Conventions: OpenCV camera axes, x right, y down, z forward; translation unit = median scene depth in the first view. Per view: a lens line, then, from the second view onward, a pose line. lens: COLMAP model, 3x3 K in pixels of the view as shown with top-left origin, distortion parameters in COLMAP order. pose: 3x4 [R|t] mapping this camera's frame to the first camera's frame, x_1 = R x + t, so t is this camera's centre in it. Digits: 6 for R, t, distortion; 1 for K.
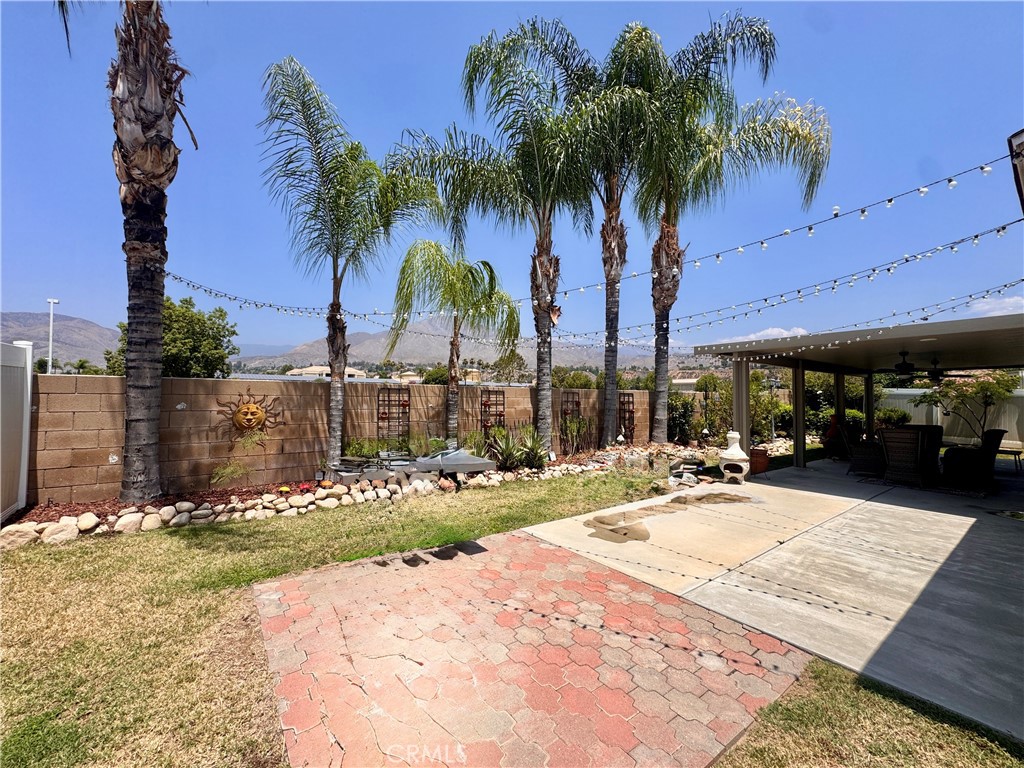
lens RADIAL K [[406.4, 0, 512.6], [0, 406.4, 384.3], [0, 0, 1]] dist [-0.000547, 0.000015]
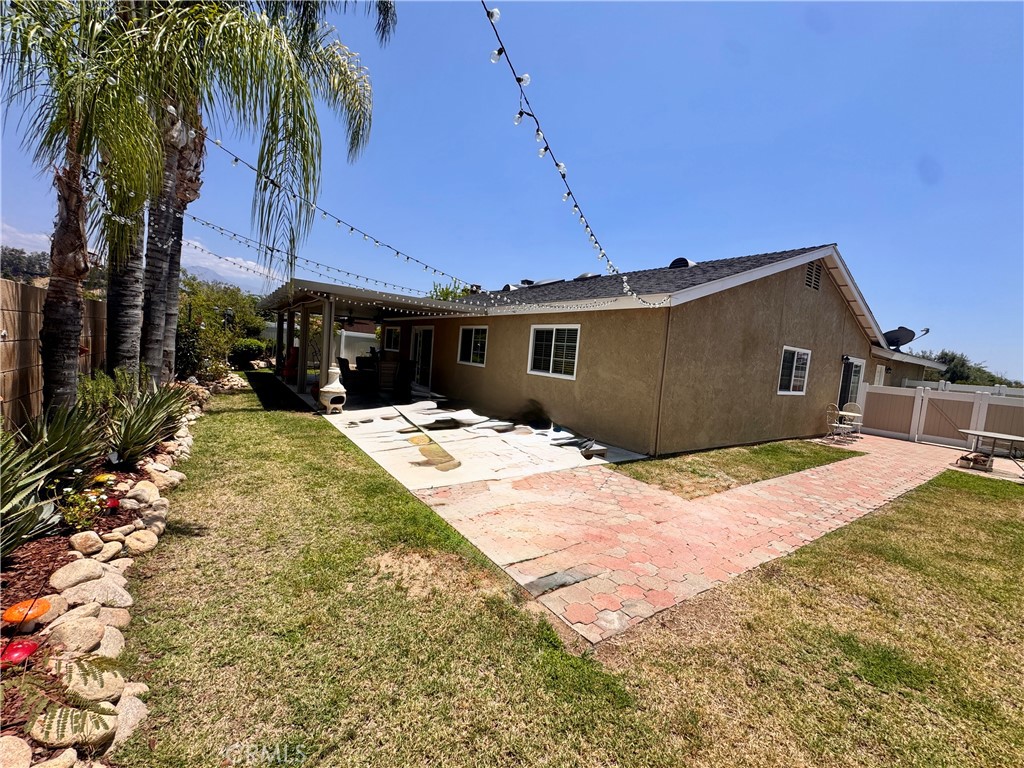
lens RADIAL K [[406.4, 0, 513.2], [0, 406.4, 381.6], [0, 0, 1]] dist [-0.000547, 0.000015]
pose [[0.025025, -0.074828, 0.996882, -0.894726], [-0.115270, 0.990327, 0.077229, 0.022190], [-0.993019, -0.116843, 0.016157, 0.820577]]
